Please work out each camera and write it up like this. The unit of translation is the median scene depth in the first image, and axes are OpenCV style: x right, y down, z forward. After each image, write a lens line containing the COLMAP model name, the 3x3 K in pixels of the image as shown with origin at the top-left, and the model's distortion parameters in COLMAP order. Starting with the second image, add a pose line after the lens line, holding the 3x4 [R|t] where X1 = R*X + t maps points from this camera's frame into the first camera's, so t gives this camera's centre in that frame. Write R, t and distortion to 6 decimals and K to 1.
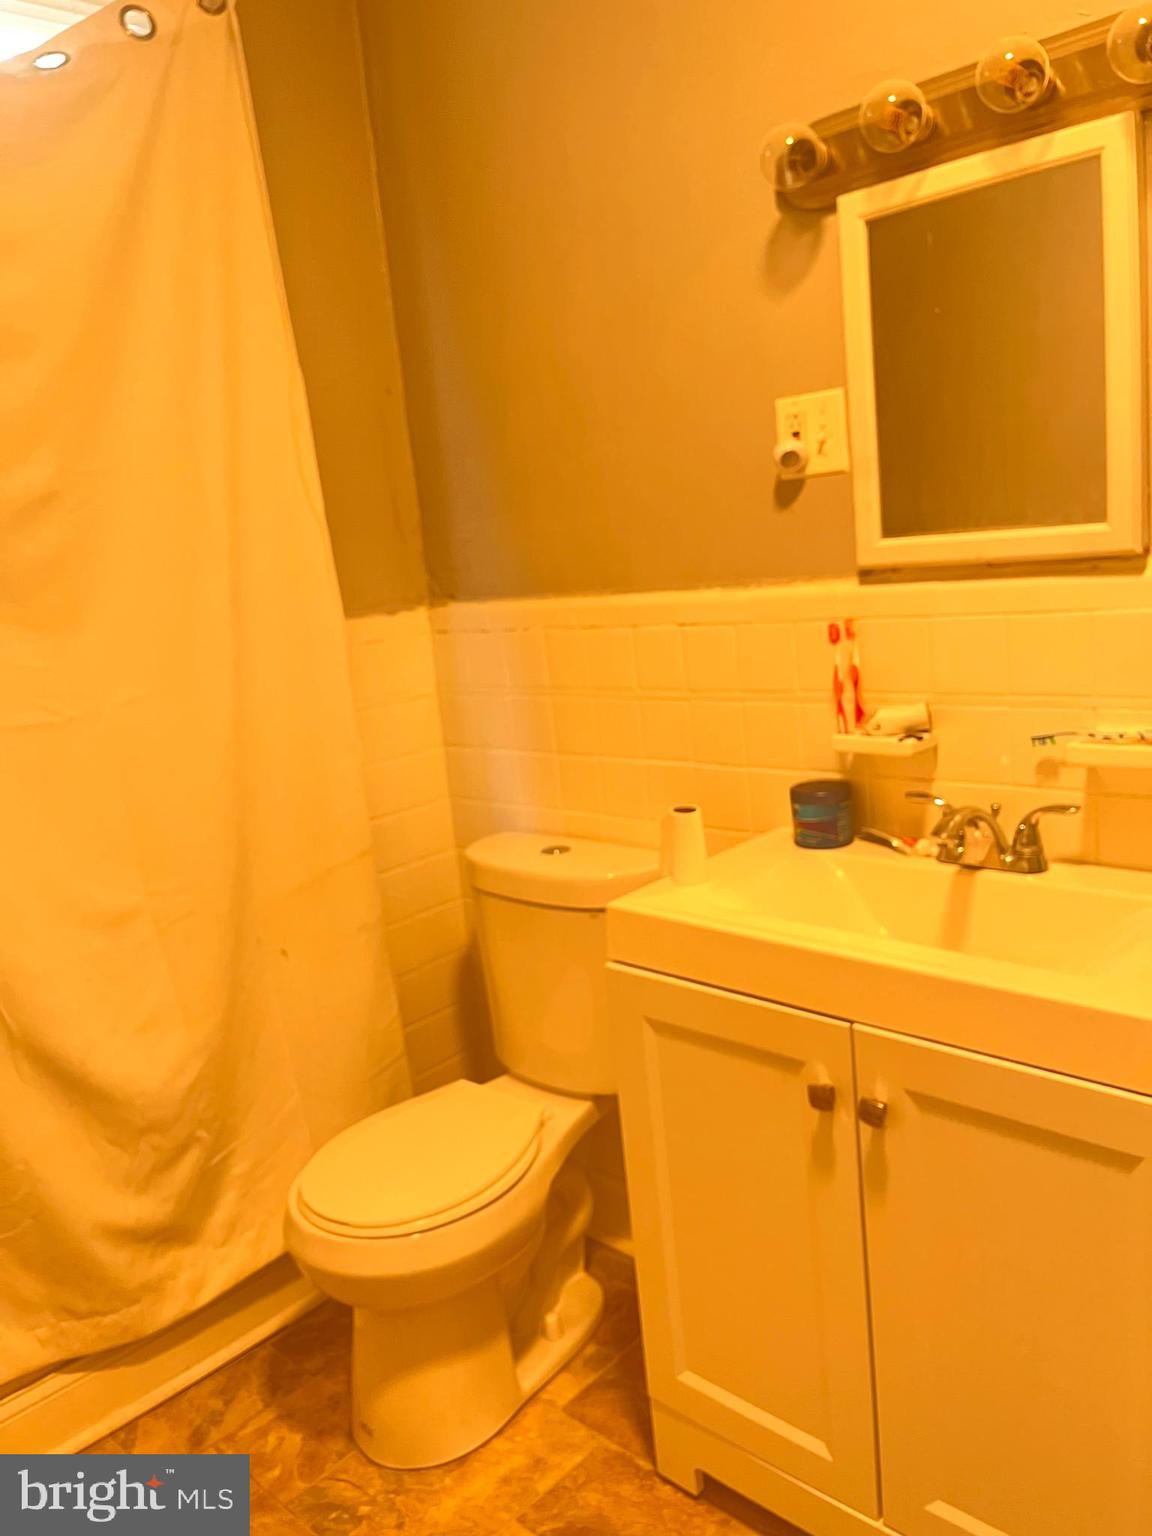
lens RADIAL K [[1182.4, 0, 573.5], [0, 1182.4, 767.4], [0, 0, 1]] dist [0.023917, -0.021361]
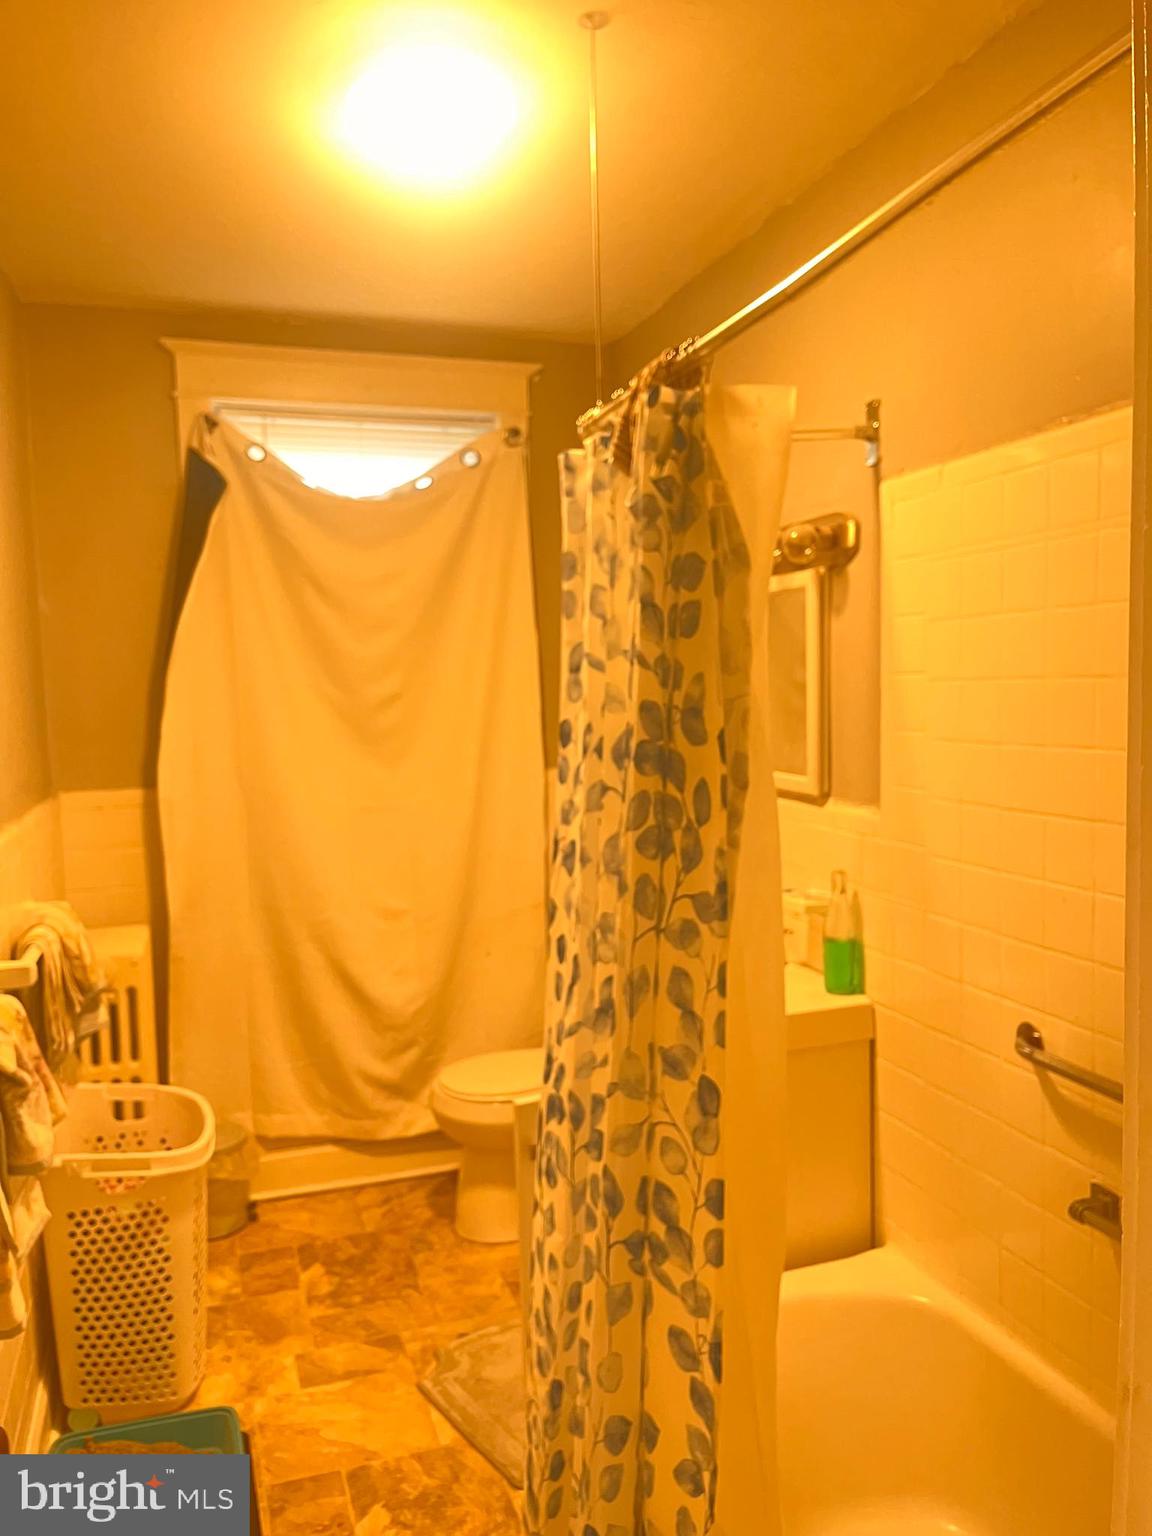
lens RADIAL K [[1182.4, 0, 579.1], [0, 1182.4, 770.7], [0, 0, 1]] dist [0.023917, -0.021361]
pose [[0.880010, 0.113450, -0.461206, 0.718045], [-0.148070, 0.988190, -0.039445, -0.066953], [0.451284, 0.103002, 0.886416, -0.566966]]
